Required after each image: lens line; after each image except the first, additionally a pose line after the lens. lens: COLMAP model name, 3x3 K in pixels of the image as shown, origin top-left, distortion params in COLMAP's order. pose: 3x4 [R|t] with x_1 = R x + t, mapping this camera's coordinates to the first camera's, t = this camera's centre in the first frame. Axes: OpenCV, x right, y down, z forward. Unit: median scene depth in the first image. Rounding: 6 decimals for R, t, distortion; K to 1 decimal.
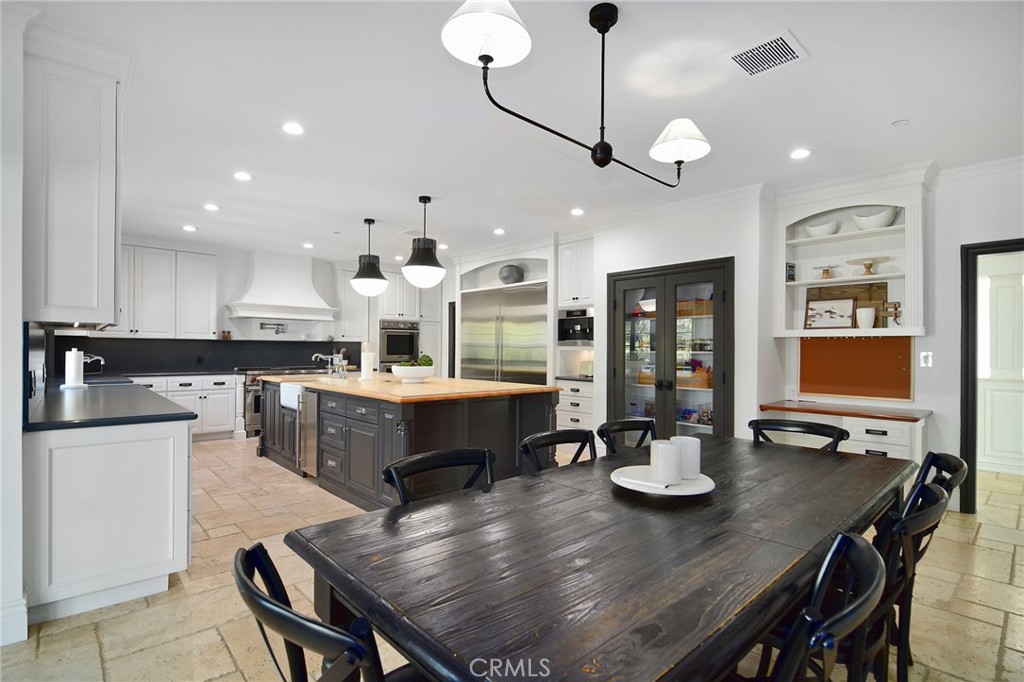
lens RADIAL K [[489.2, 0, 514.6], [0, 489.2, 339.5], [0, 0, 1]] dist [-0.022484, 0.000209]
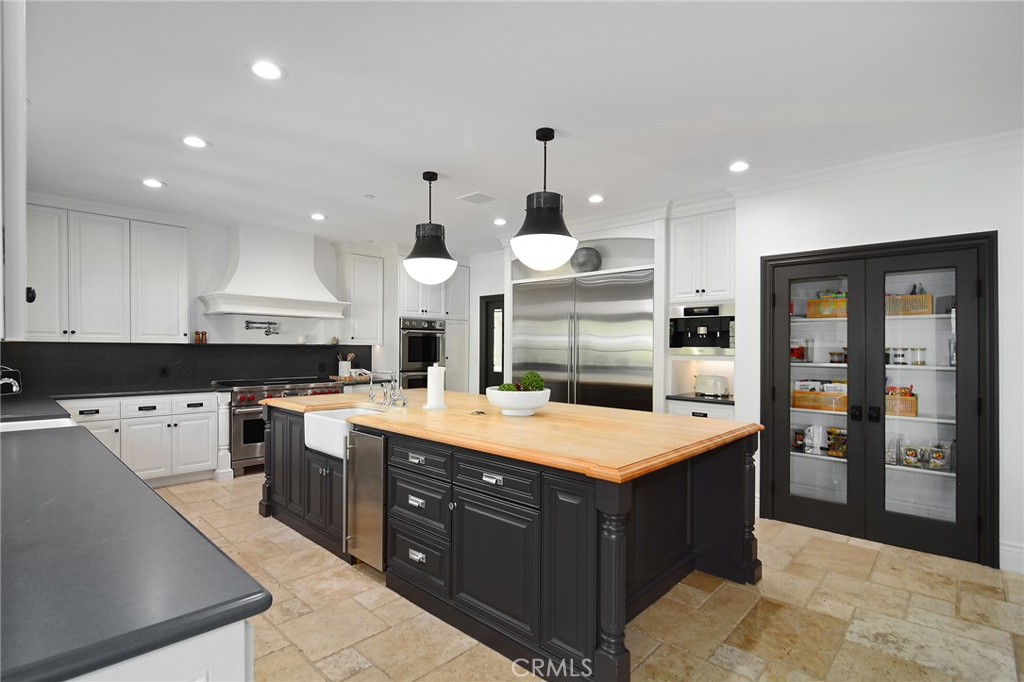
lens RADIAL K [[494.5, 0, 509.3], [0, 494.5, 344.6], [0, 0, 1]] dist [-0.016834, 0.000227]
pose [[0.997802, 0.002183, 0.066224, -0.194577], [-0.003246, 0.999867, 0.015953, -0.012602], [-0.066181, -0.016133, 0.997677, 0.246410]]
